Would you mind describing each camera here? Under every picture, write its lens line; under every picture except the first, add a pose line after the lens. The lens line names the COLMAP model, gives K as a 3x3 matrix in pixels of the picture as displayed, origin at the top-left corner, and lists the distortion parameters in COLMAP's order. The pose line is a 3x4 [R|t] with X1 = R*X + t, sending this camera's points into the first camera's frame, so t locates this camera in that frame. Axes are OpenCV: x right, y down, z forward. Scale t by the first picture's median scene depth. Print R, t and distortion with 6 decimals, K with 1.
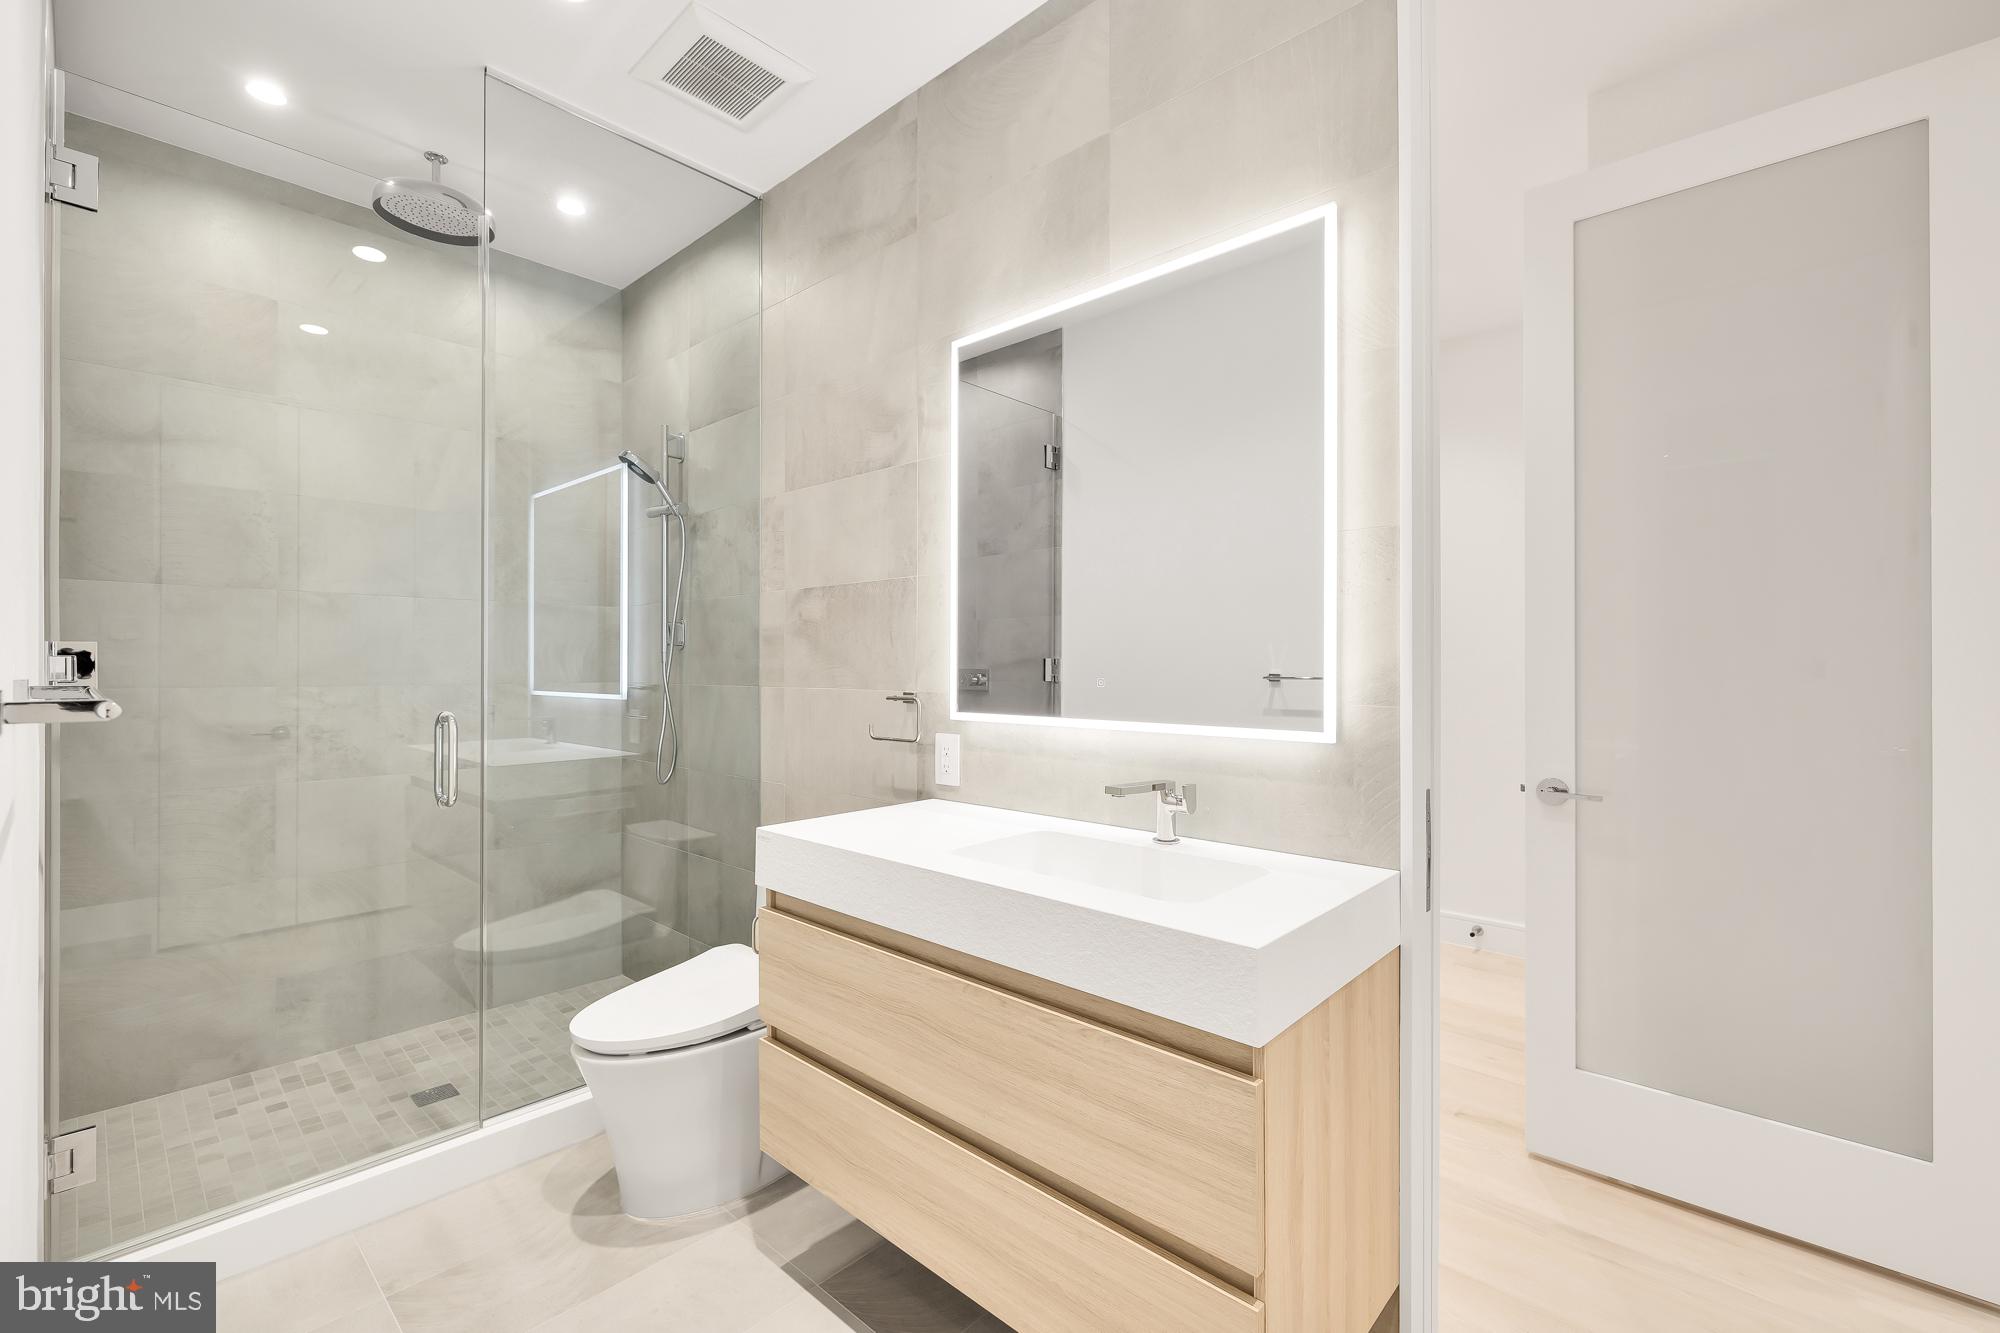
lens RADIAL K [[854.8, 0, 996.5], [0, 854.8, 663.3], [0, 0, 1]] dist [-0.002088, -0.000510]
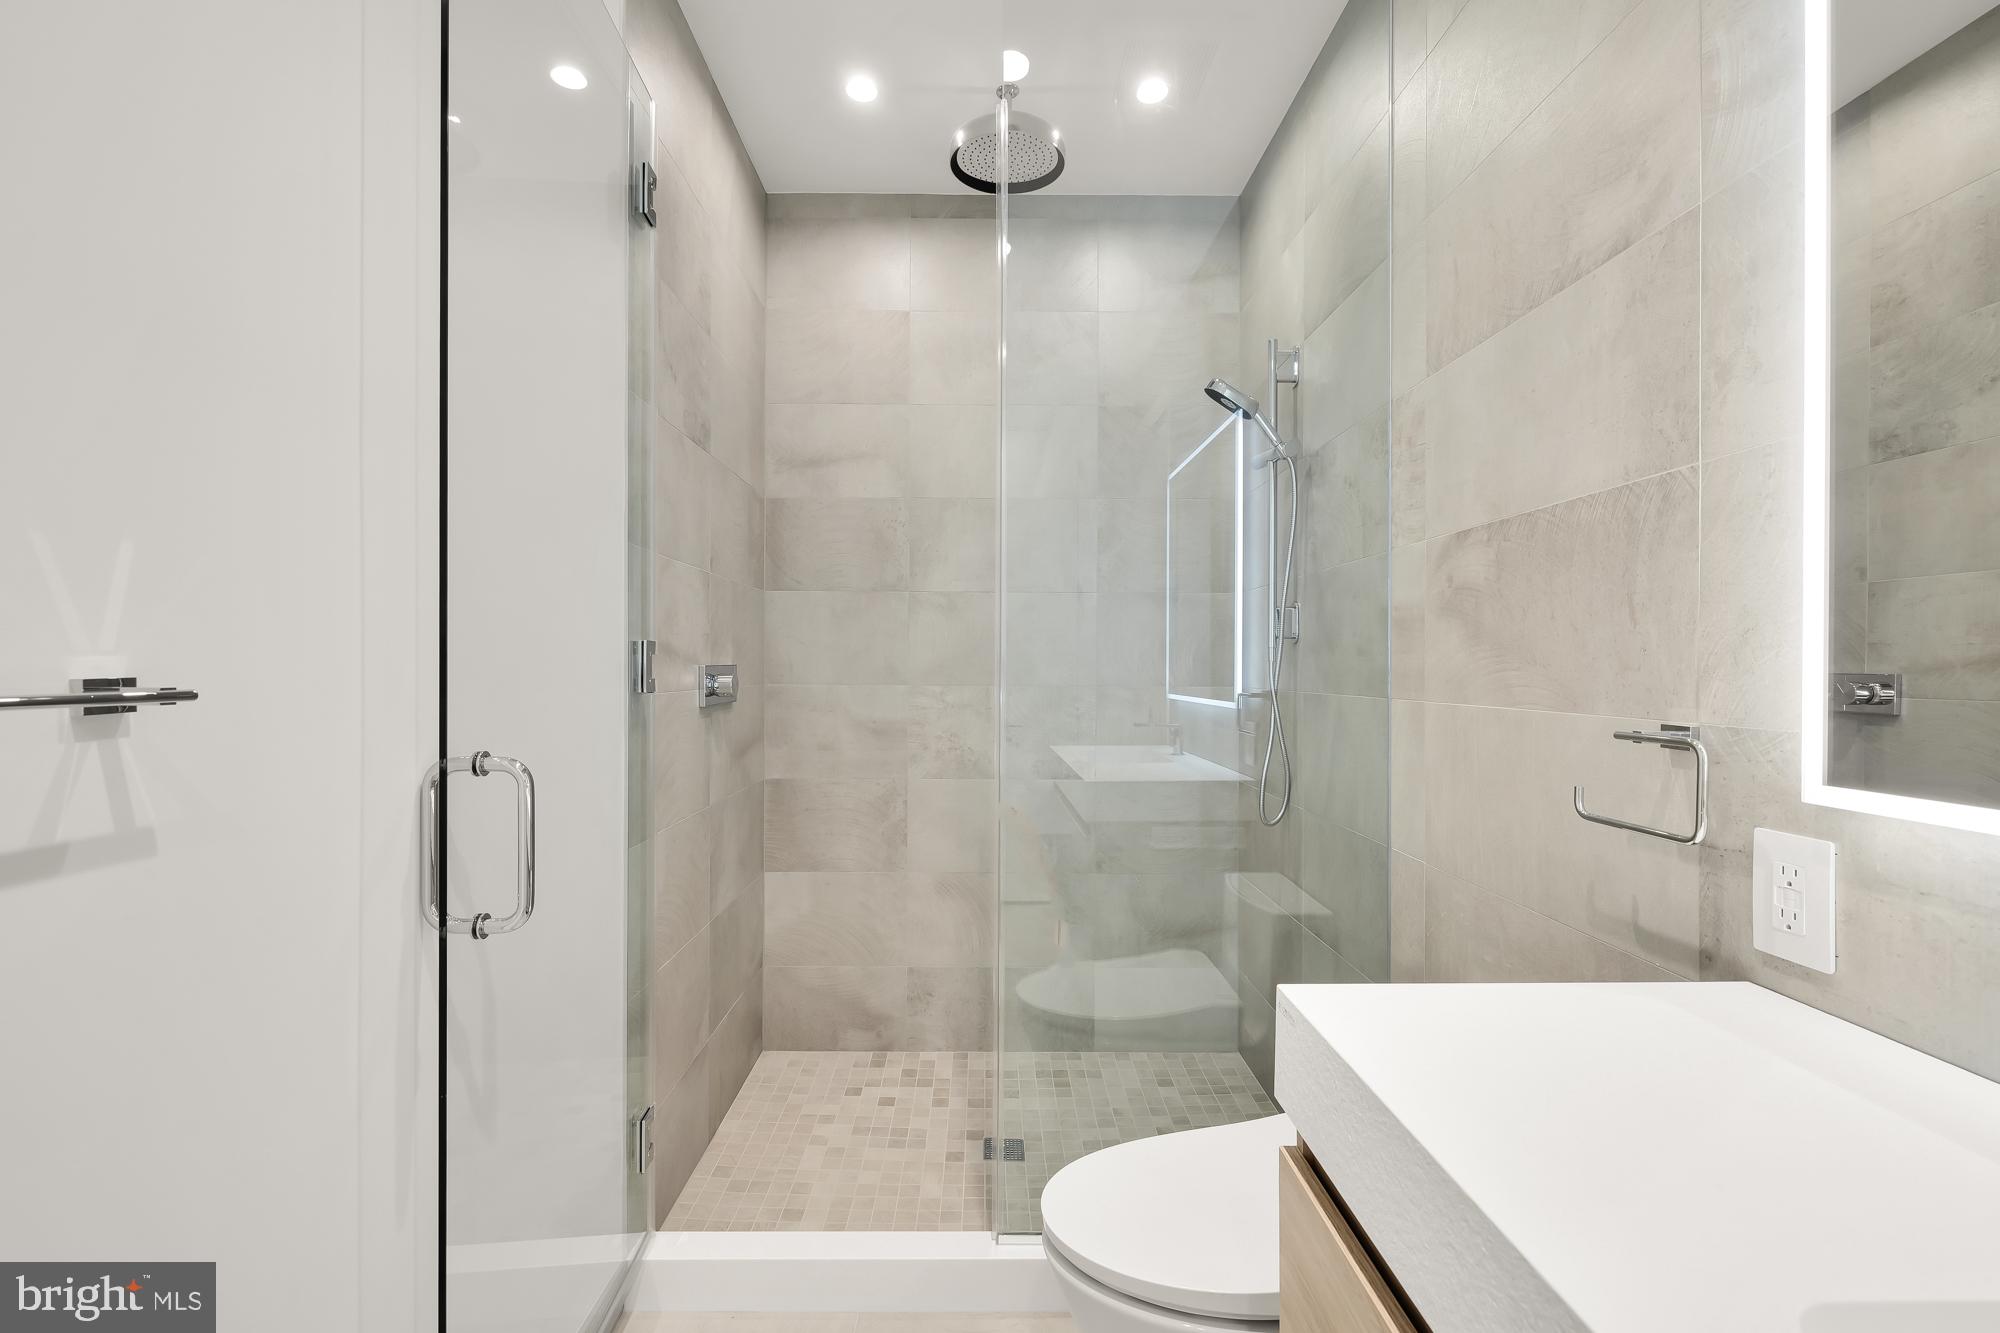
lens RADIAL K [[854.8, 0, 996.5], [0, 854.8, 663.3], [0, 0, 1]] dist [-0.002088, -0.000510]
pose [[0.689150, 0.000251, -0.724619, -0.019646], [-0.002019, 0.999997, -0.001573, 0.002481], [0.724616, 0.002547, 0.689148, 0.357248]]
